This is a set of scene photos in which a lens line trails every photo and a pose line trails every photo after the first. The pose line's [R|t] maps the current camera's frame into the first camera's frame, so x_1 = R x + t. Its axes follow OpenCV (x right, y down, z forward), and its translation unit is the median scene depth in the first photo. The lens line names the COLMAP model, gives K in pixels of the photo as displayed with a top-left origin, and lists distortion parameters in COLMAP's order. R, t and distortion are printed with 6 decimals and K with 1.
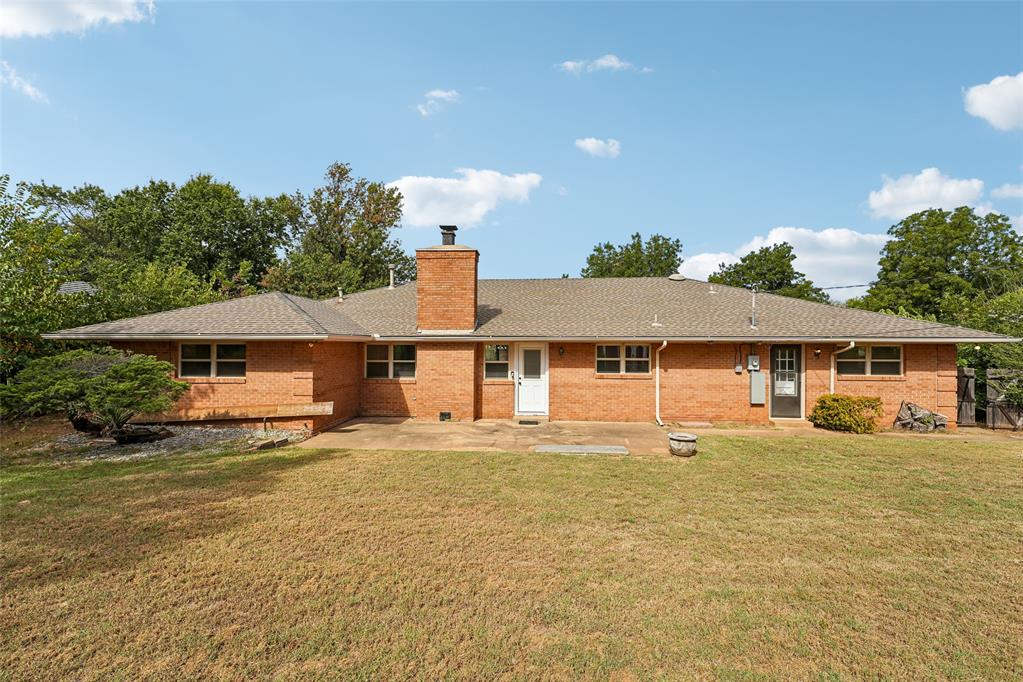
lens RADIAL K [[416.0, 0, 510.9], [0, 416.0, 344.3], [0, 0, 1]] dist [-0.002397, 0.000321]
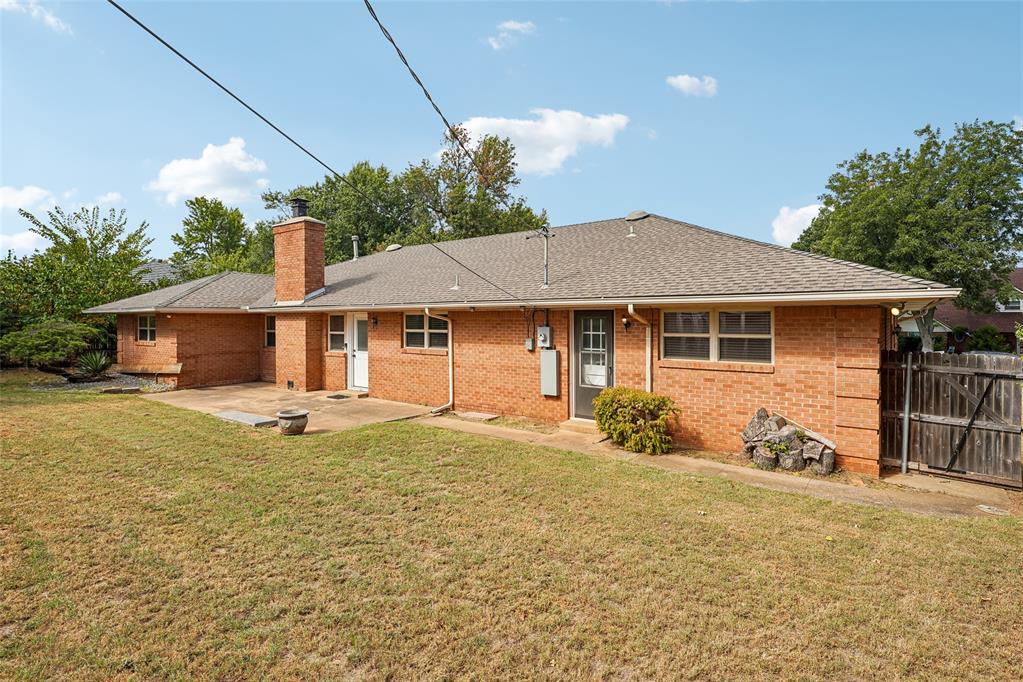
lens RADIAL K [[523.2, 0, 513.1], [0, 523.2, 324.9], [0, 0, 1]] dist [0.000863, -0.002239]
pose [[0.831302, 0.000926, -0.555821, 1.006221], [0.006673, 0.999910, 0.011646, 0.012941], [0.555782, -0.013390, 0.831220, 0.226495]]
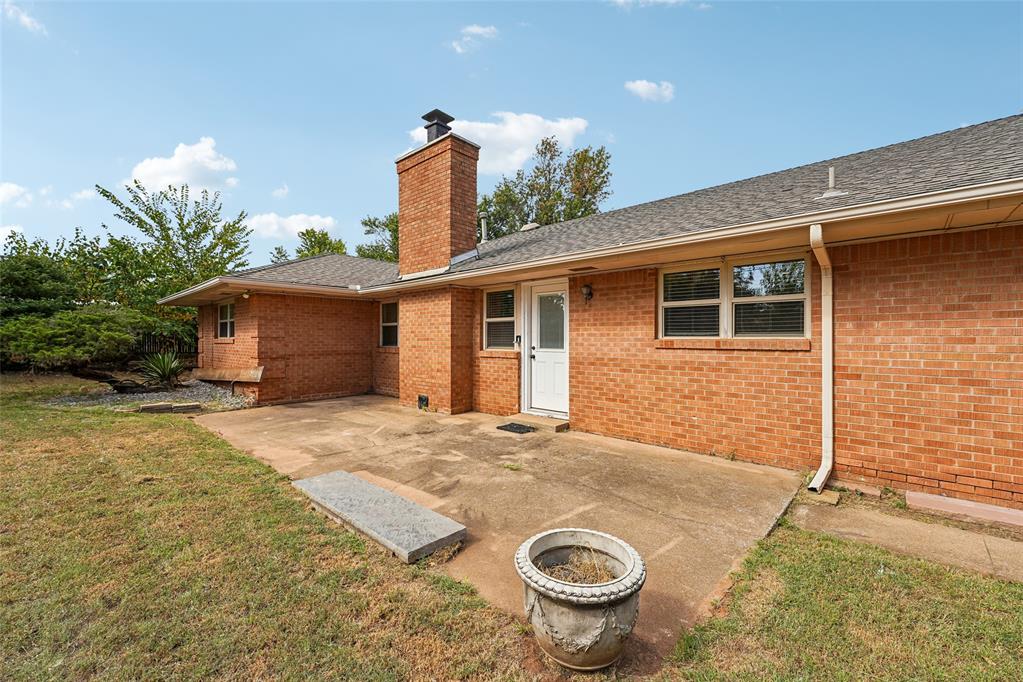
lens RADIAL K [[416.0, 0, 513.4], [0, 416.0, 344.9], [0, 0, 1]] dist [-0.002397, 0.000321]
pose [[0.778820, 0.006295, -0.627216, 0.362930], [0.002091, 0.999918, 0.012632, 0.072806], [0.627244, -0.011150, 0.778743, 0.565966]]
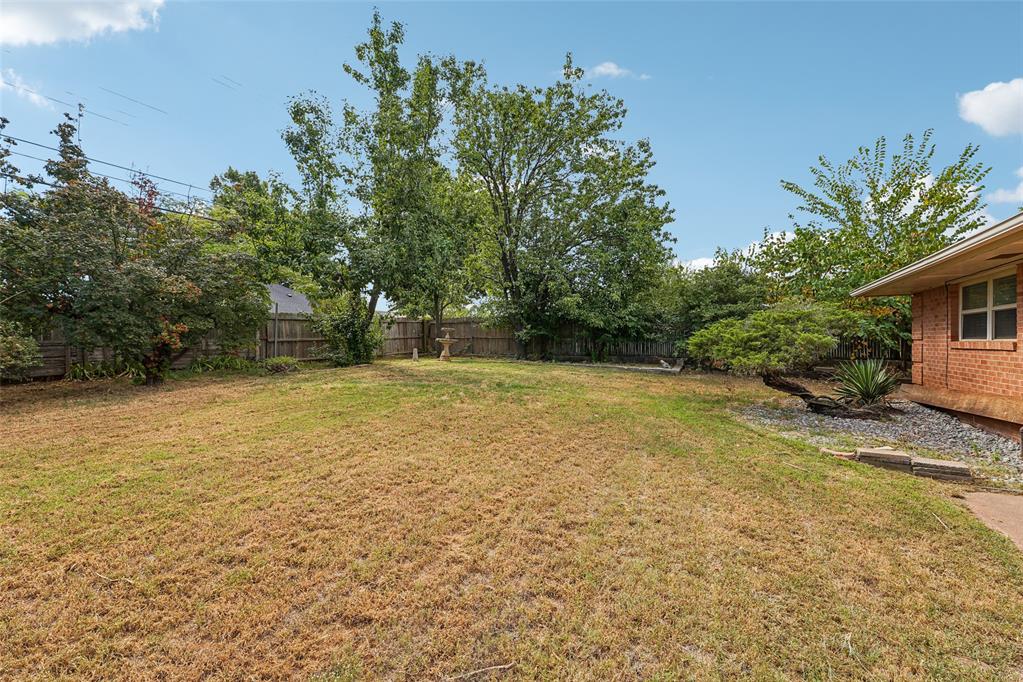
lens RADIAL K [[416.0, 0, 507.5], [0, 416.0, 338.3], [0, 0, 1]] dist [-0.002397, 0.000321]
pose [[-0.445846, -0.008133, -0.895073, 0.052838], [0.005369, 0.999916, -0.011760, 0.068884], [0.895094, -0.010049, -0.445765, 0.578557]]
